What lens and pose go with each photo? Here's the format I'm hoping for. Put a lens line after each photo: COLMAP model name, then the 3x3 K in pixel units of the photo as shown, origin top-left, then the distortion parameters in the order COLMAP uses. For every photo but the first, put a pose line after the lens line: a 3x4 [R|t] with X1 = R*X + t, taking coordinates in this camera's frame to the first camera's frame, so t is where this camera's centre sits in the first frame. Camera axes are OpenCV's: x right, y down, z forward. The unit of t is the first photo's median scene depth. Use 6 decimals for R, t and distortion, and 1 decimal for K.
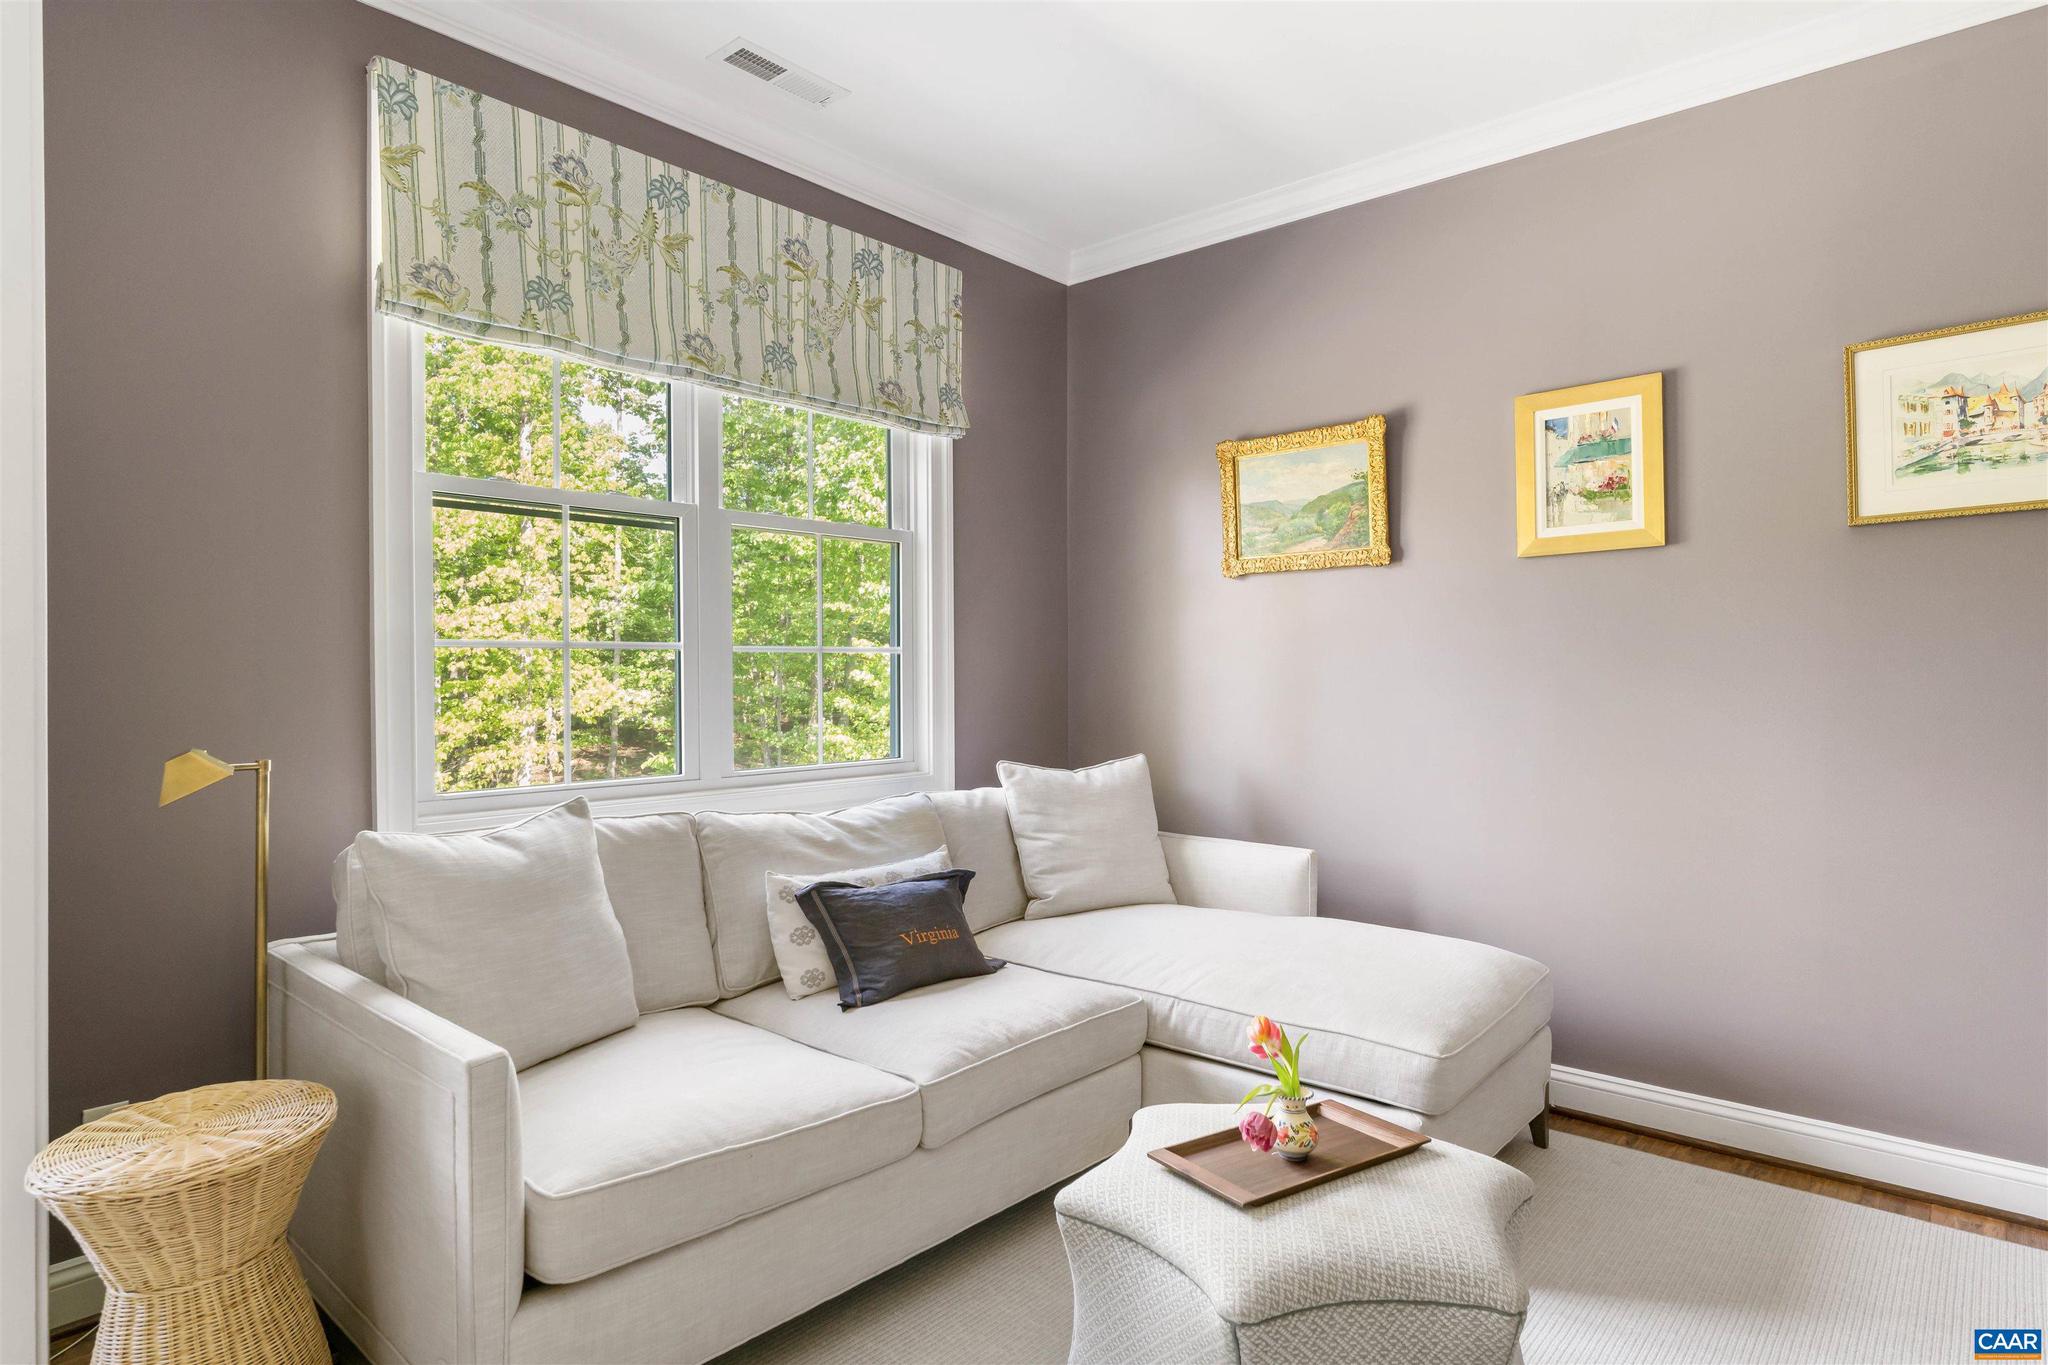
lens RADIAL K [[1144.1, 0, 1016.6], [0, 1144.1, 711.7], [0, 0, 1]] dist [-0.003460, -0.000276]
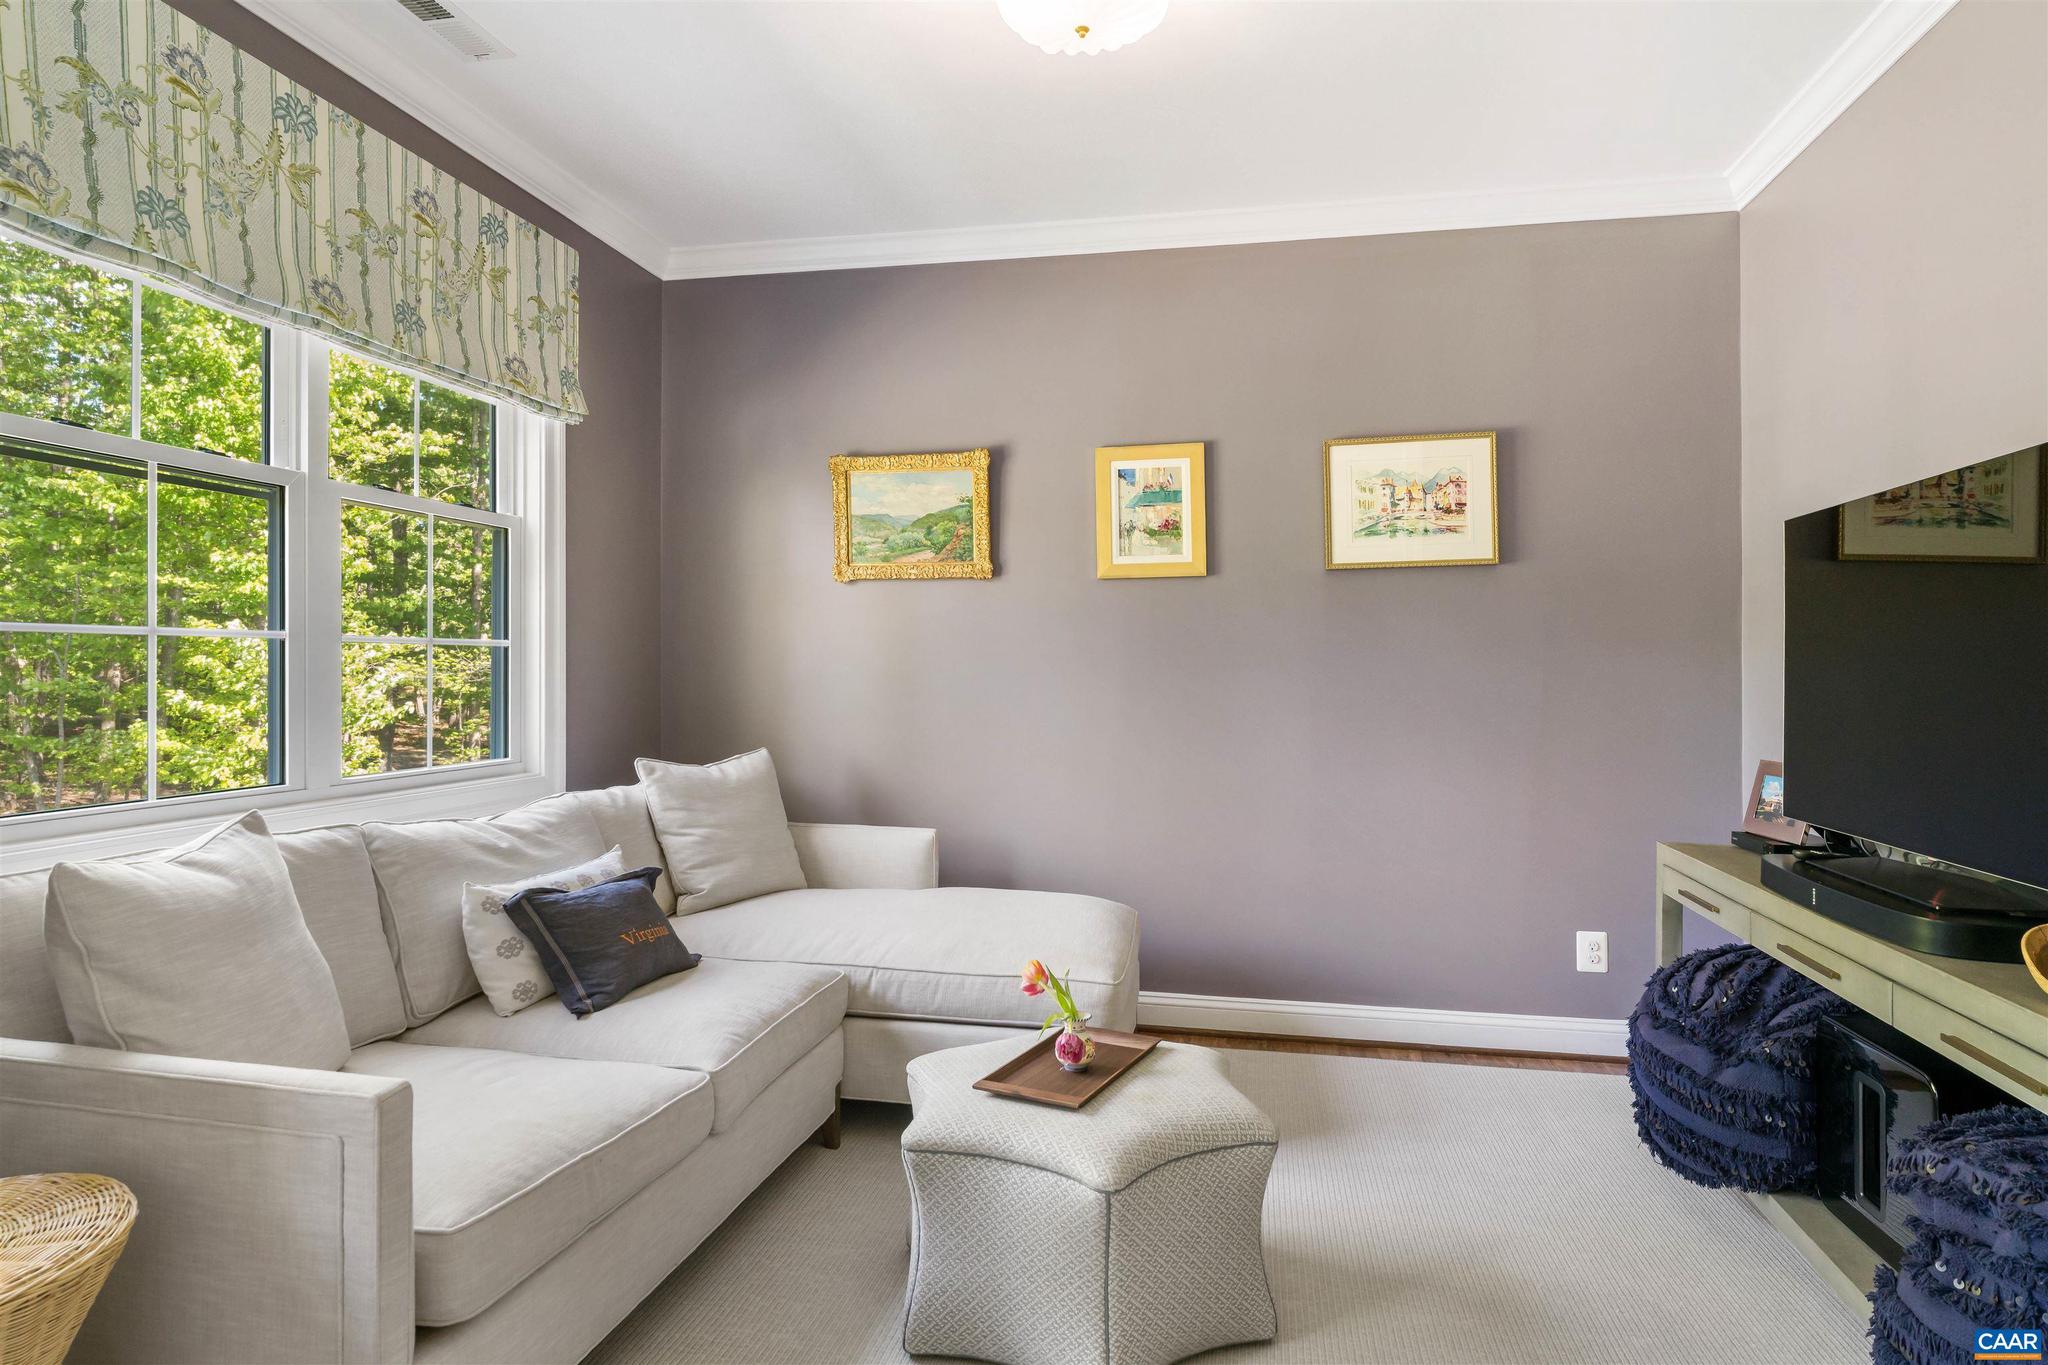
lens RADIAL K [[1144.1, 0, 1028.1], [0, 1144.1, 693.7], [0, 0, 1]] dist [-0.003460, -0.000276]
pose [[0.868782, -0.001925, 0.495191, -0.254552], [0.007192, 0.999936, -0.008731, -0.001713], [-0.495143, 0.011146, 0.868740, -0.027675]]
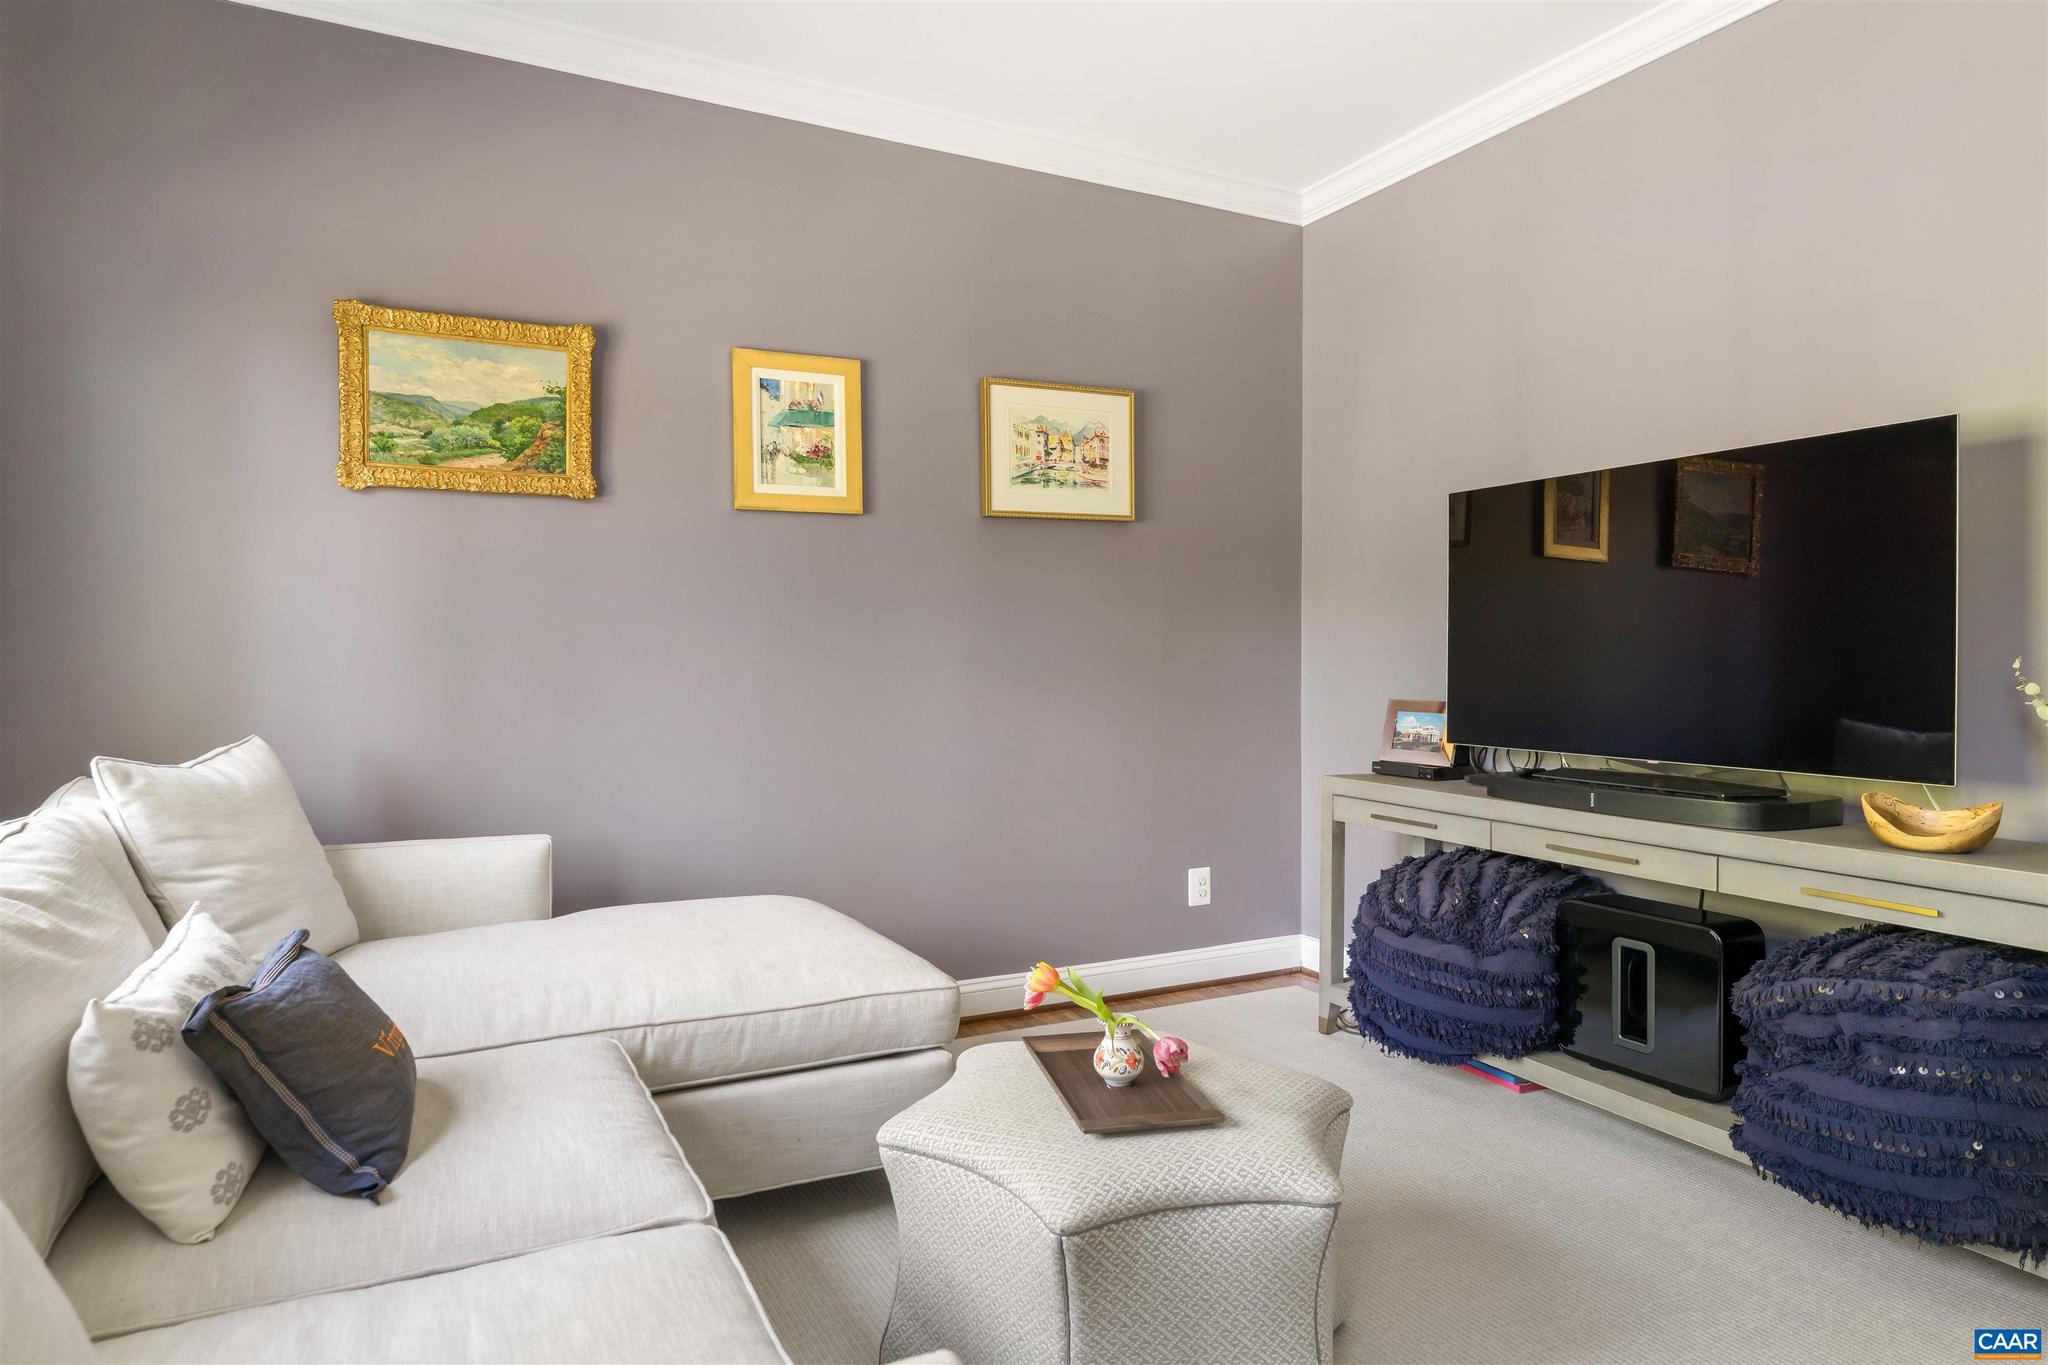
lens RADIAL K [[1182.7, 0, 1012.6], [0, 1182.7, 683.1], [0, 0, 1]] dist [0.001228, -0.000818]
pose [[0.374683, -0.018776, 0.926963, -0.471917], [0.025171, 0.999632, 0.010074, 0.014039], [-0.926811, 0.019558, 0.375018, 0.428587]]
